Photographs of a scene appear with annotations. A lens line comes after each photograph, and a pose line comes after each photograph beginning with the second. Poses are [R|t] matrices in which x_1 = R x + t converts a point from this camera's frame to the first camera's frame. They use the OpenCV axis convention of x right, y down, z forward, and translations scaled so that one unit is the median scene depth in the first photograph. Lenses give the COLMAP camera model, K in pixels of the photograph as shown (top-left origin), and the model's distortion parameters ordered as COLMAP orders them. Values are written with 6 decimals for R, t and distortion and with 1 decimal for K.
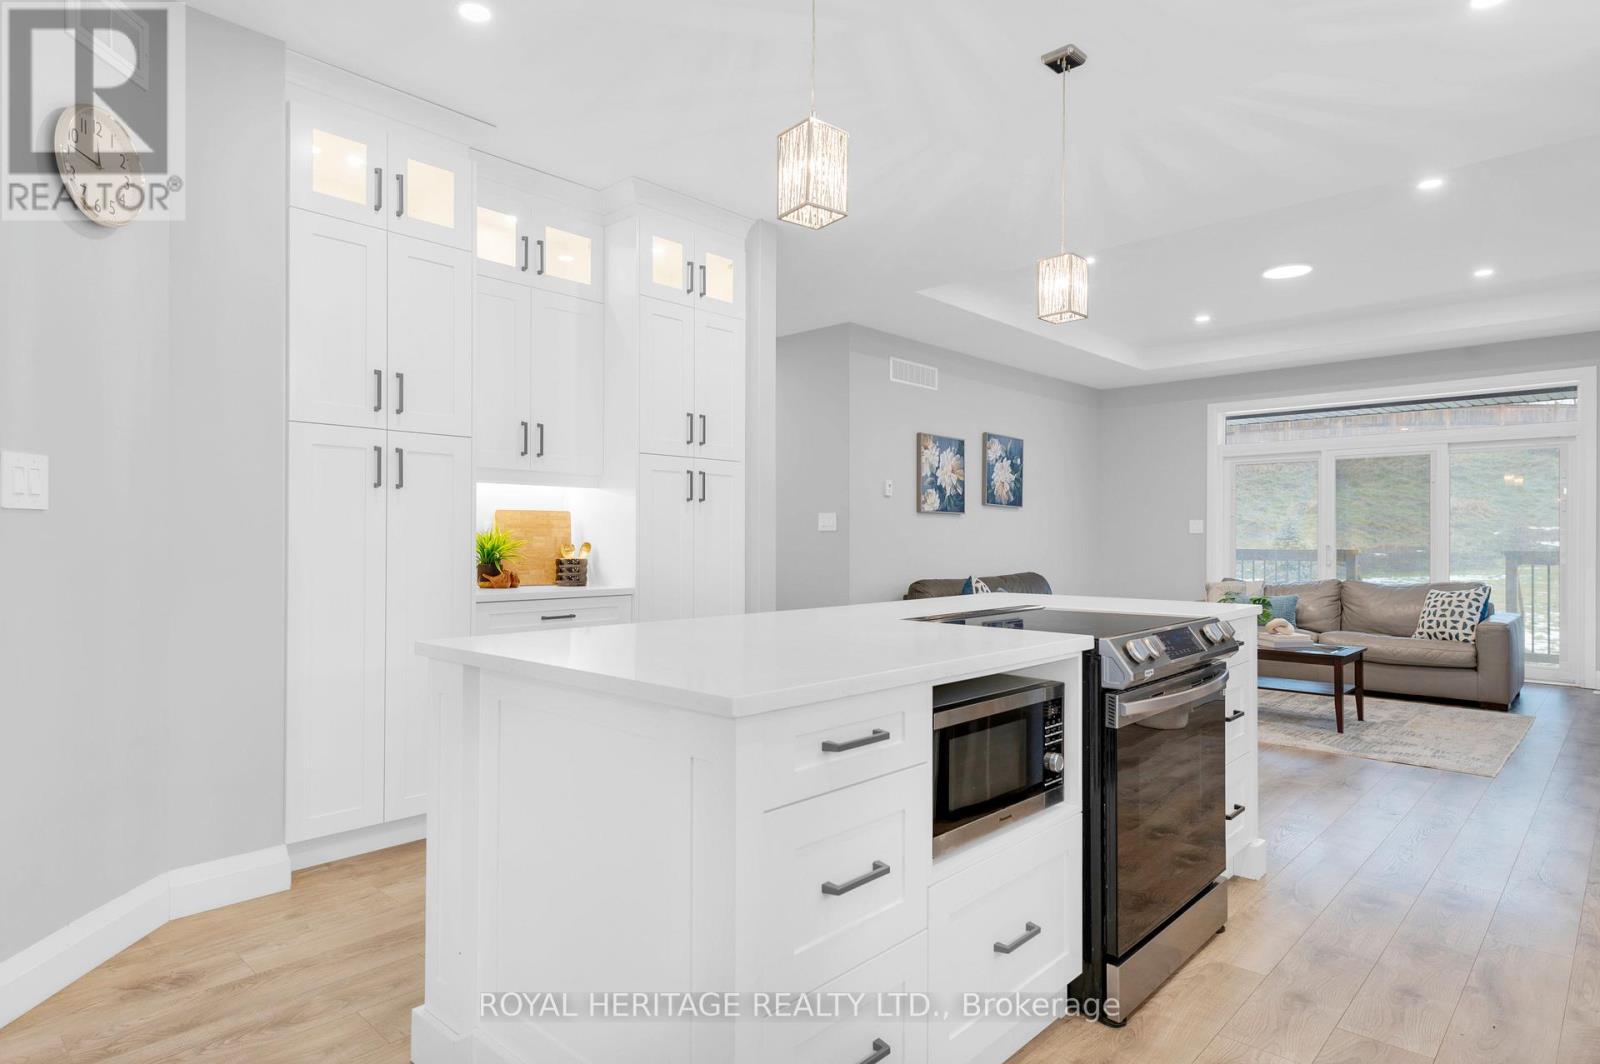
lens RADIAL K [[891.1, 0, 803.2], [0, 891.1, 534.0], [0, 0, 1]] dist [0.015043, -0.004959]
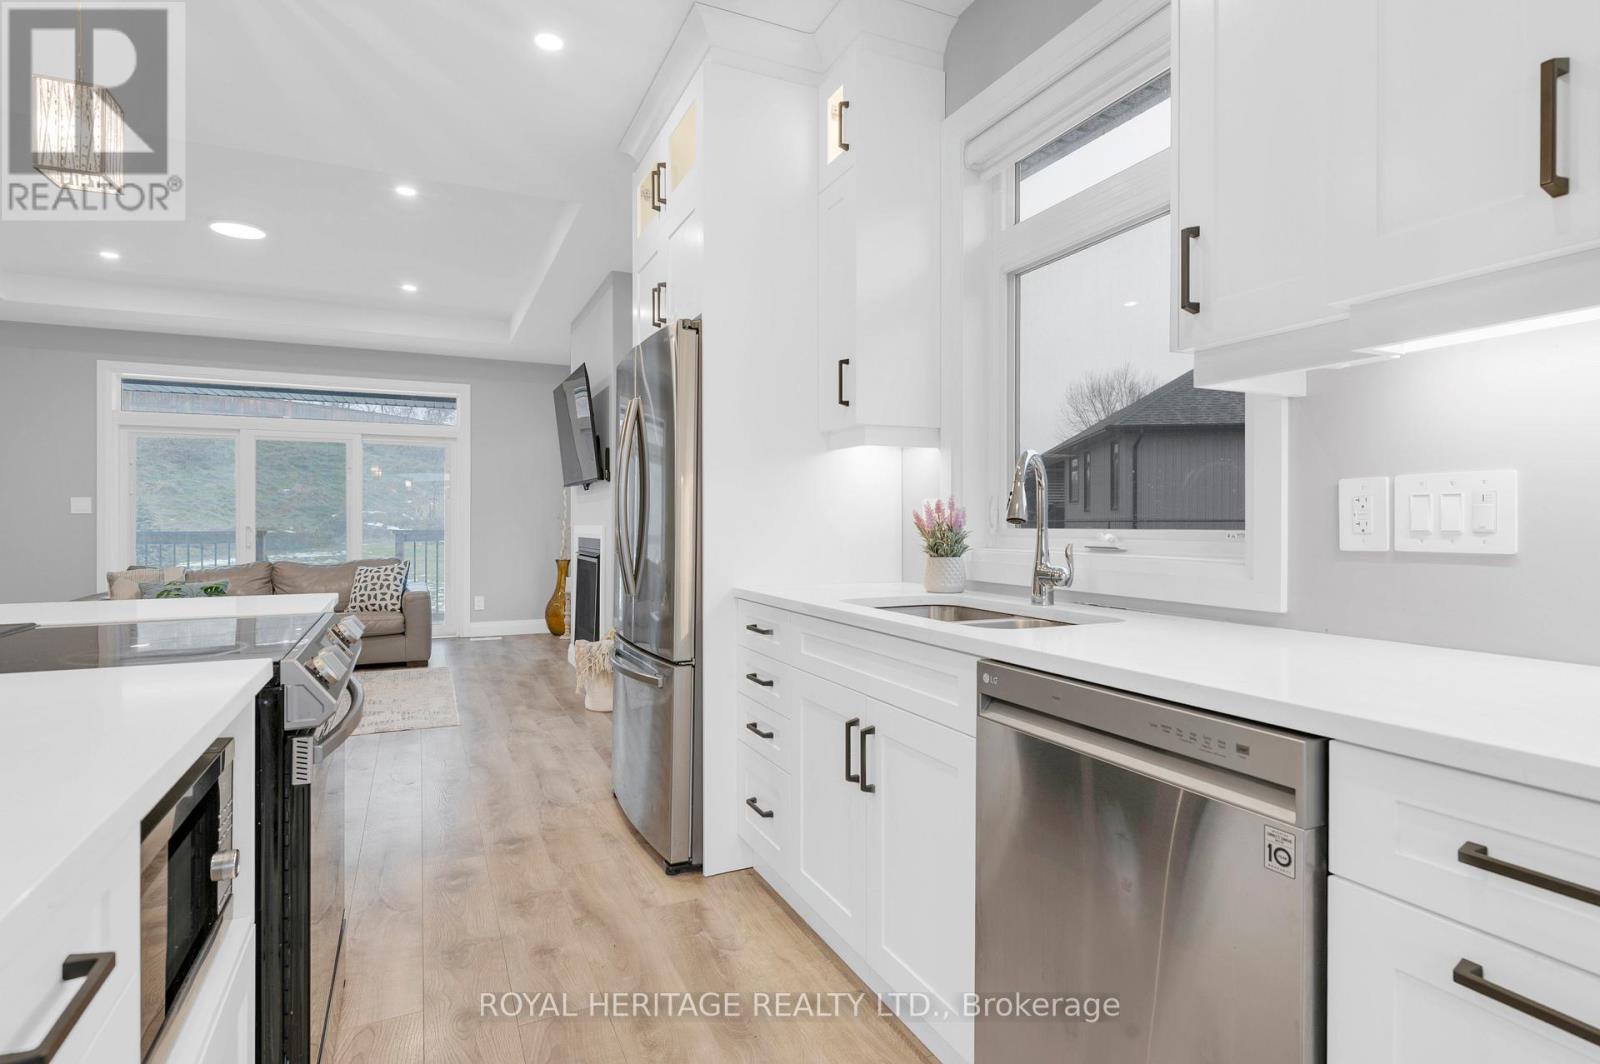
lens RADIAL K [[826.8, 0, 805.4], [0, 826.8, 524.5], [0, 0, 1]] dist [0.015558, -0.006676]
pose [[0.371727, -0.005378, 0.928327, -0.036848], [-0.003703, 0.999967, 0.007276, 0.001755], [-0.928335, -0.006143, 0.371694, 0.123506]]
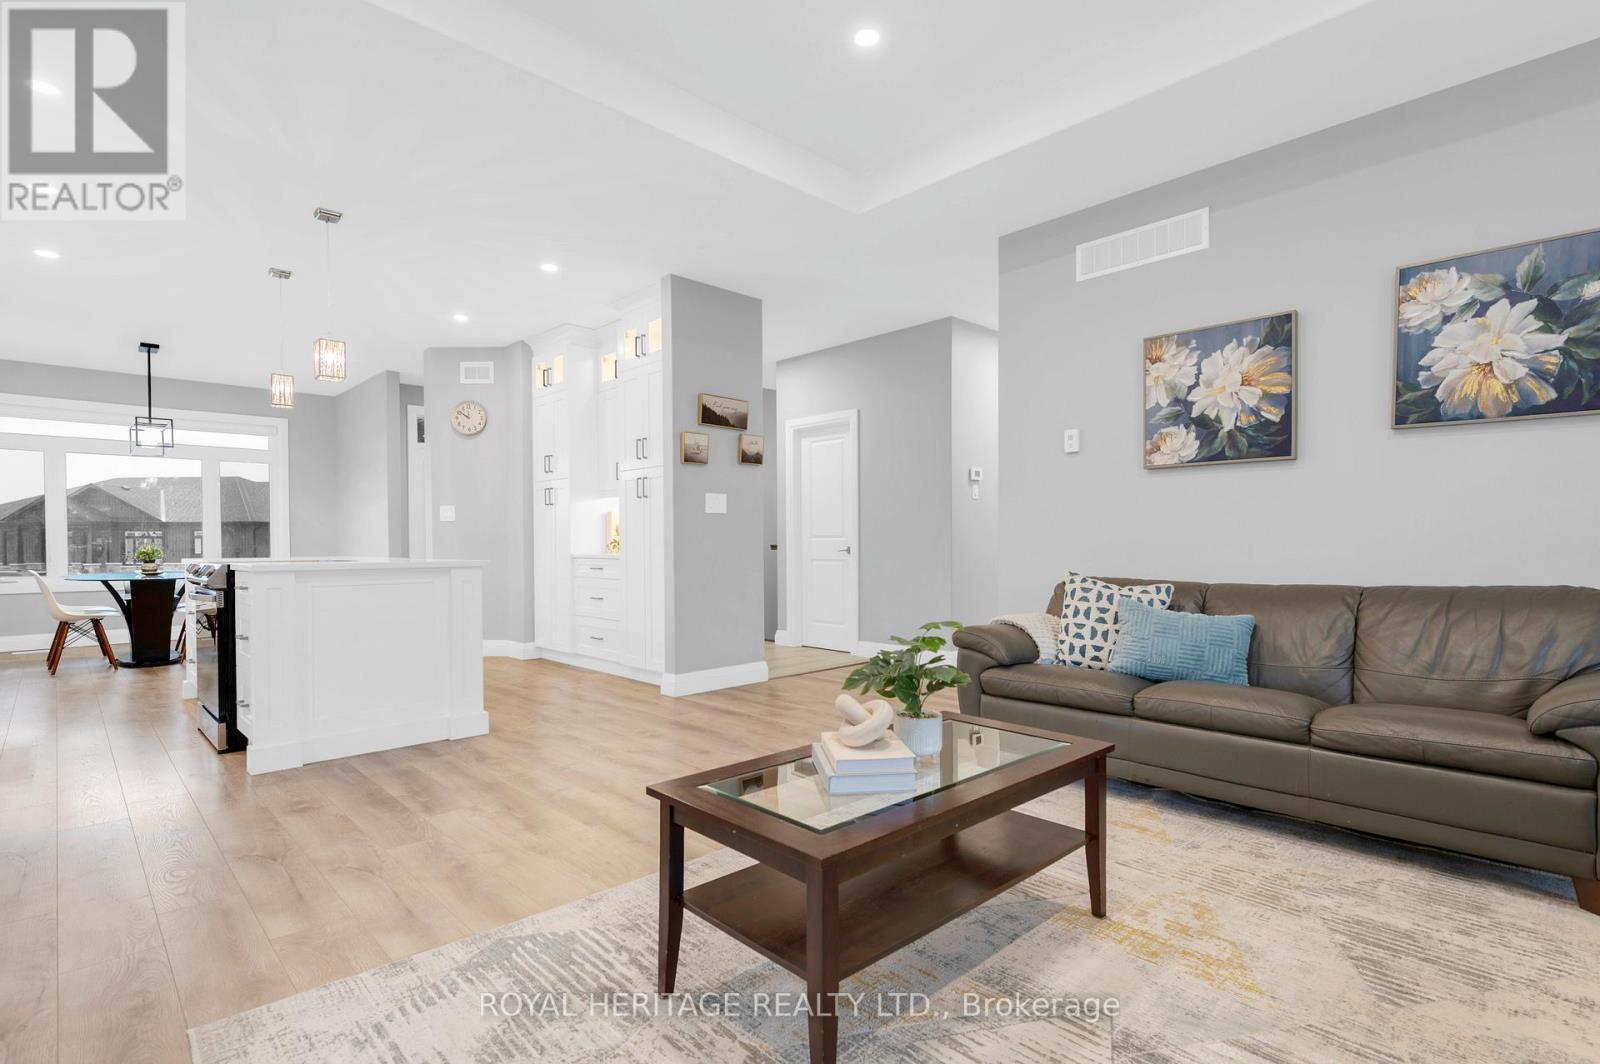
lens RADIAL K [[782.4, 0, 794.7], [0, 782.4, 543.0], [0, 0, 1]] dist [0.010447, -0.005461]
pose [[-0.061499, -0.001639, -0.998106, 0.742317], [0.009798, 0.999949, -0.002246, 0.027532], [0.998059, -0.009918, -0.061479, 0.861843]]
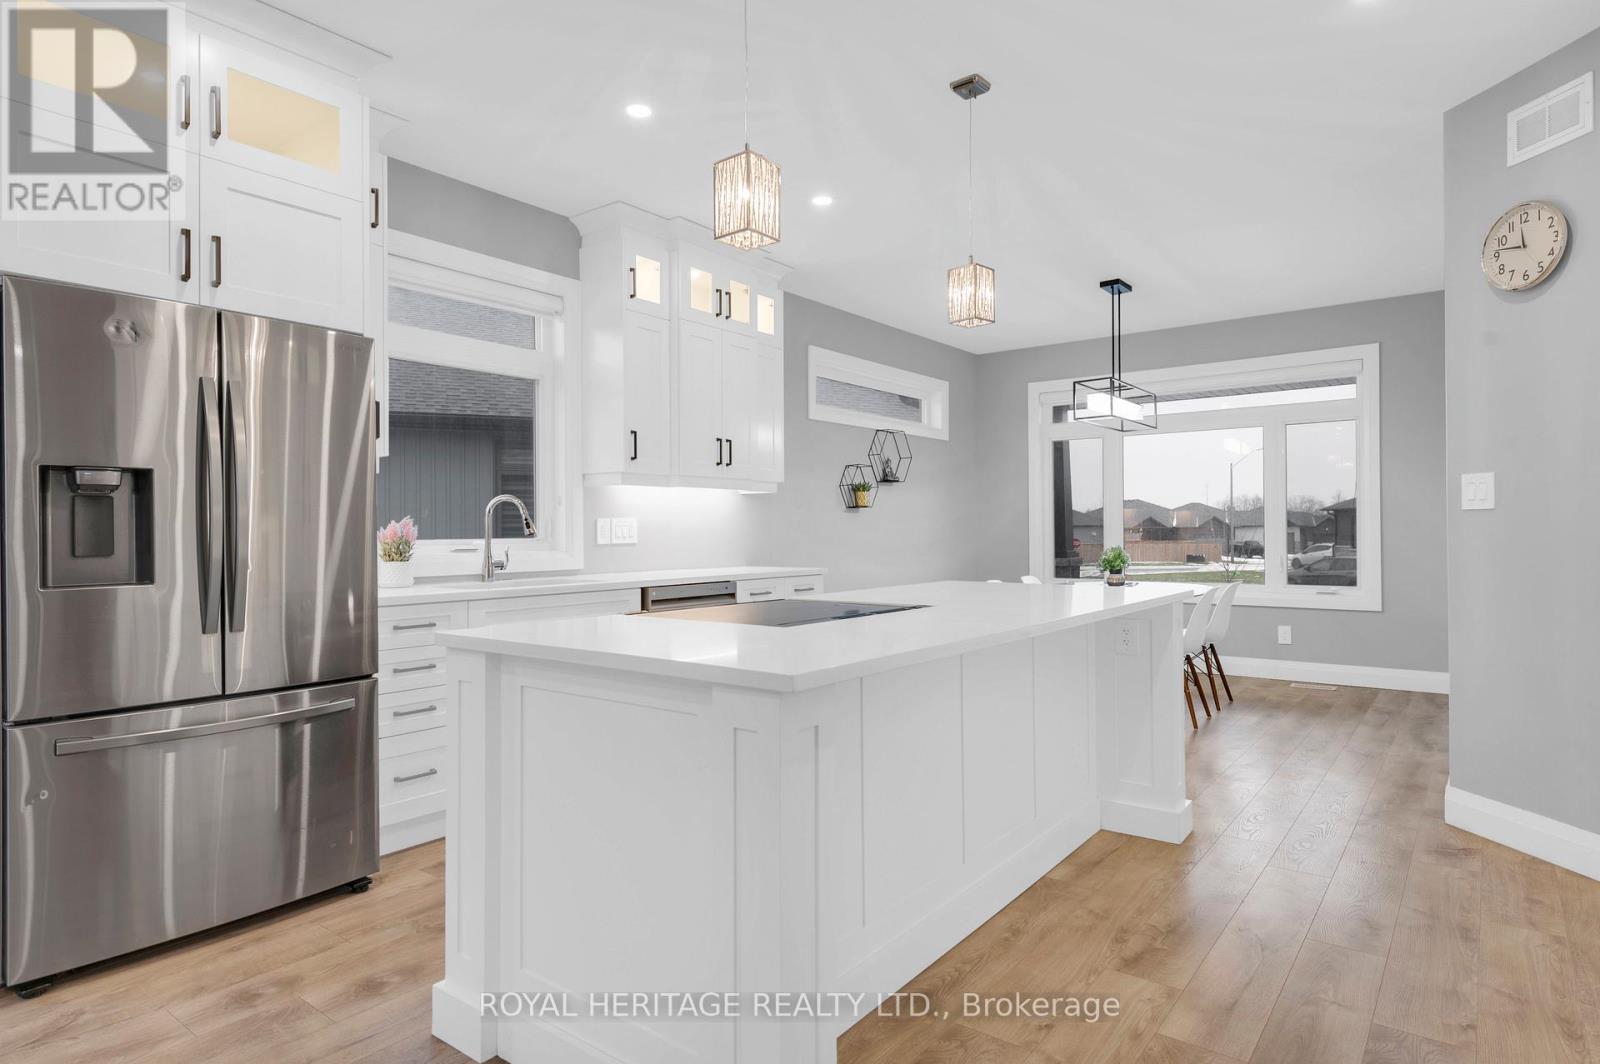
lens RADIAL K [[891.1, 0, 796.4], [0, 891.1, 530.4], [0, 0, 1]] dist [0.015043, -0.004959]
pose [[-0.995494, 0.002922, -0.094775, 0.147274], [0.003426, 0.999981, -0.005156, 0.003598], [0.094758, -0.005458, -0.995485, 0.797196]]
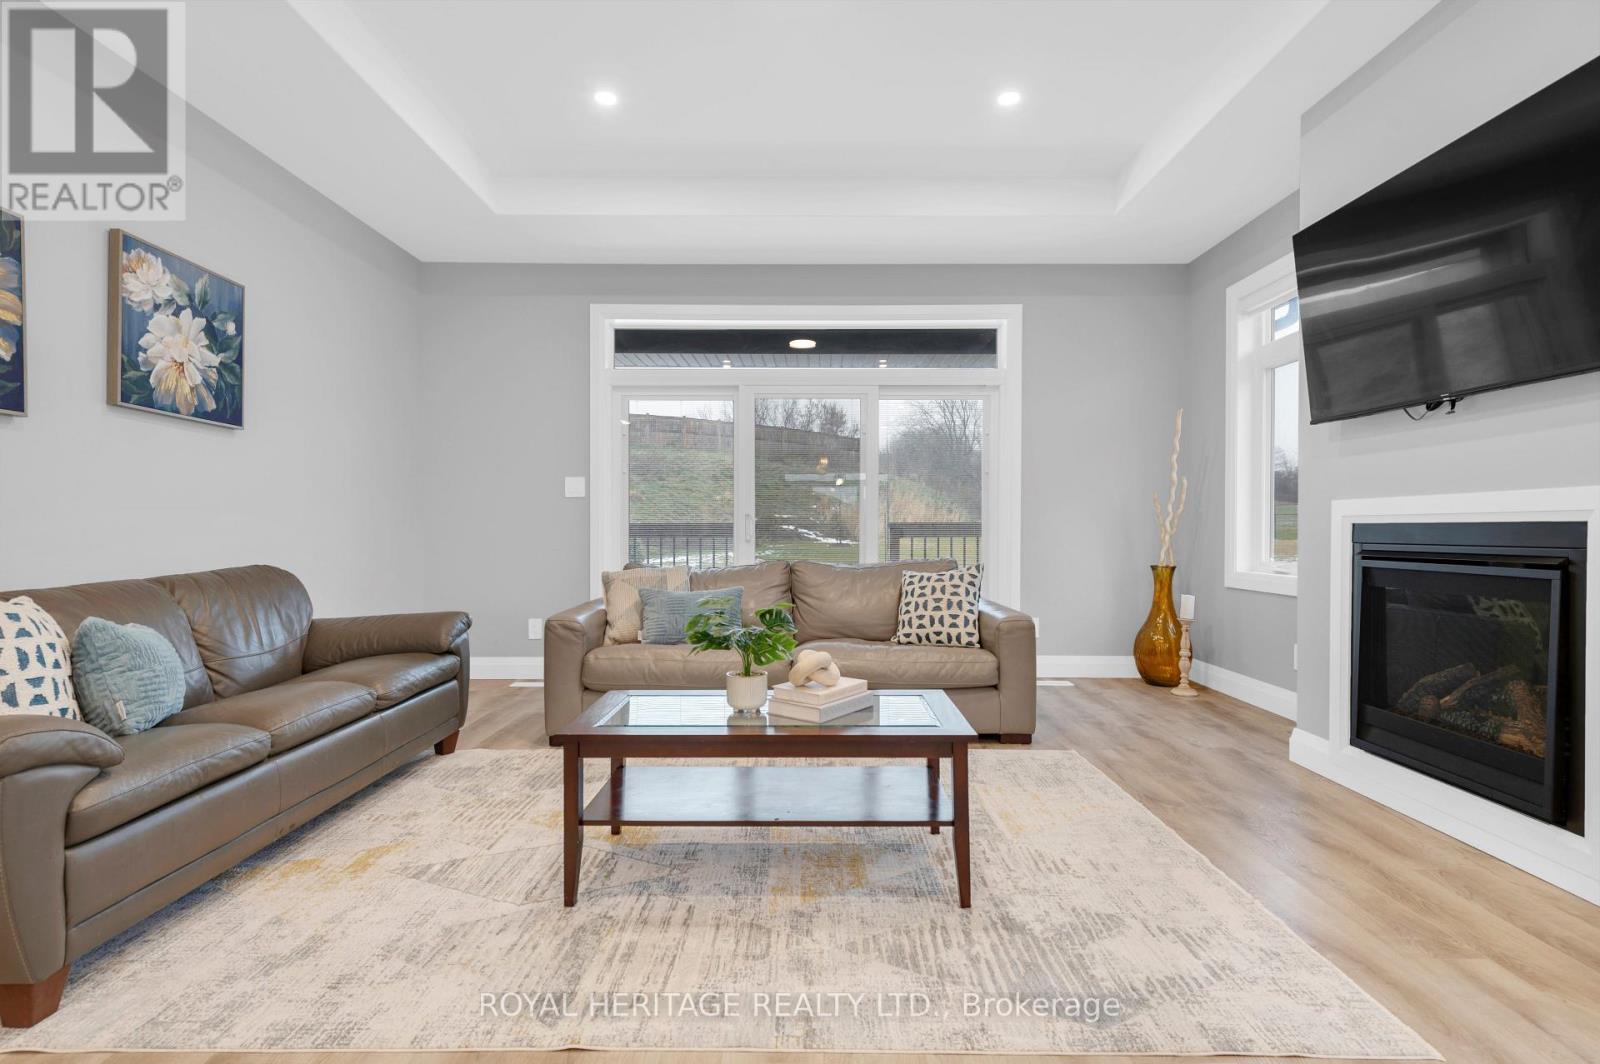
lens RADIAL K [[782.4, 0, 811.2], [0, 782.4, 536.4], [0, 0, 1]] dist [0.010447, -0.005461]
pose [[0.721998, -0.009758, 0.691827, 0.220473], [-0.001903, 0.999869, 0.016090, 0.025252], [-0.691893, -0.012933, 0.721884, 0.618754]]
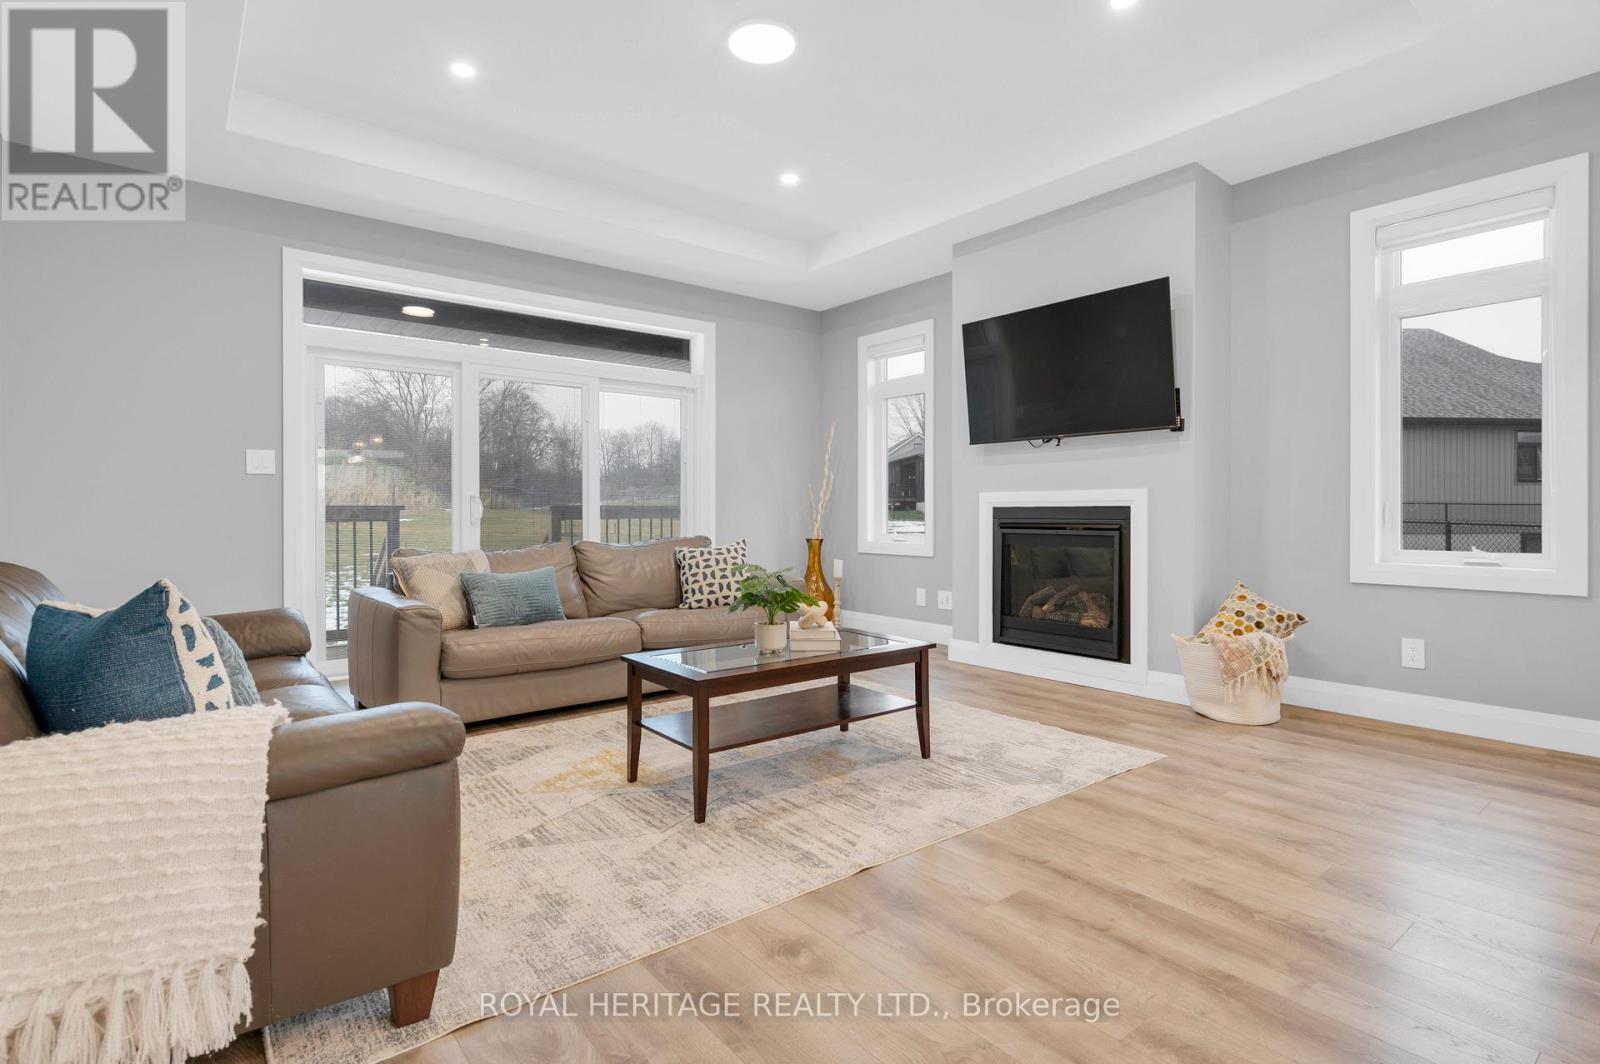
lens RADIAL K [[782.4, 0, 807.7], [0, 782.4, 517.5], [0, 0, 1]] dist [0.010447, -0.005461]
pose [[0.131842, -0.010464, 0.991215, -0.000102], [-0.003352, 0.999934, 0.011002, 0.026983], [-0.991265, -0.004773, 0.131799, 0.810046]]
